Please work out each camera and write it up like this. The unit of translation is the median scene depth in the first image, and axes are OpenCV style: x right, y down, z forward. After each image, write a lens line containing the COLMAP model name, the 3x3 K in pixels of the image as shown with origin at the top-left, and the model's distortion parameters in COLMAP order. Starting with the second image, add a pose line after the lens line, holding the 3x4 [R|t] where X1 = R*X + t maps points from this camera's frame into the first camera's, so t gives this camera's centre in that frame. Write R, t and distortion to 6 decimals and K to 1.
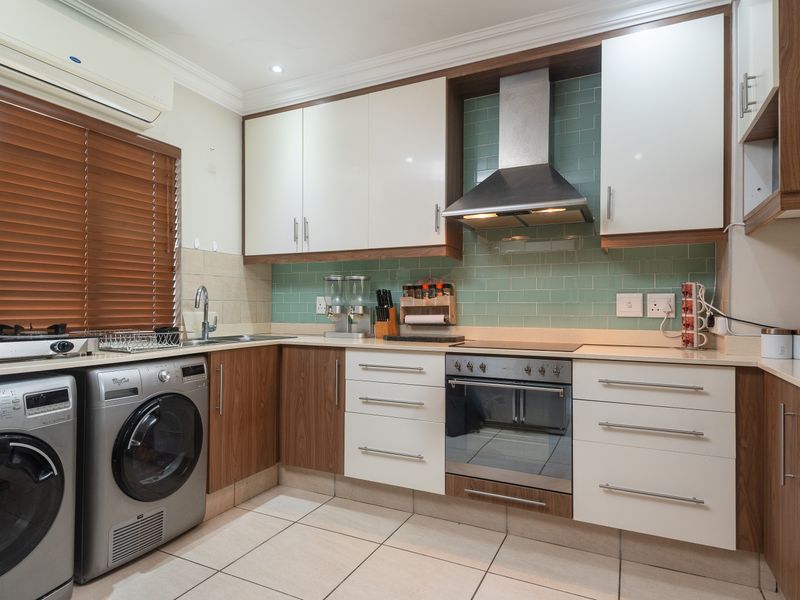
lens RADIAL K [[464.7, 0, 401.3], [0, 464.7, 301.6], [0, 0, 1]] dist [0.004673, -0.000879]
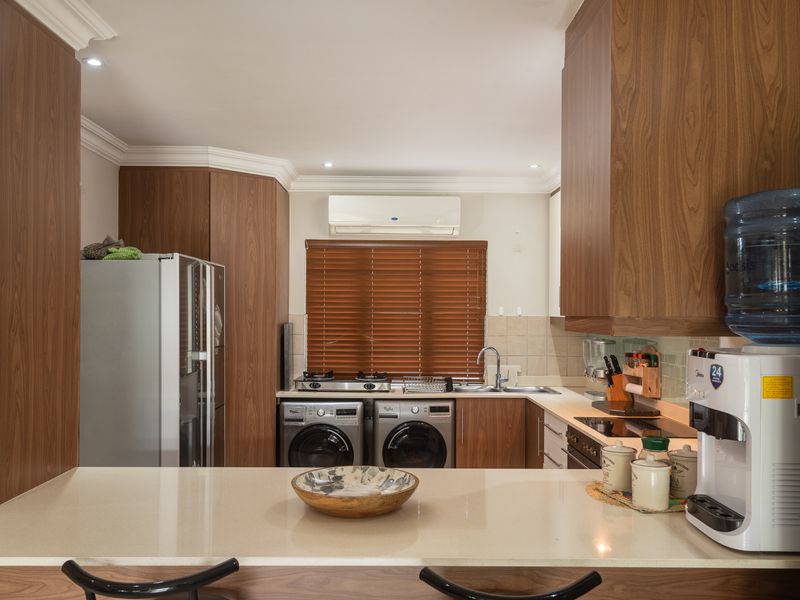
lens RADIAL K [[629.2, 0, 401.0], [0, 629.2, 304.2], [0, 0, 1]] dist [-0.000792, 0.000481]
pose [[0.434543, -0.018308, -0.900465, 1.114867], [0.007560, 0.999832, -0.016680, -0.132142], [0.900619, 0.000441, 0.434609, 0.003550]]
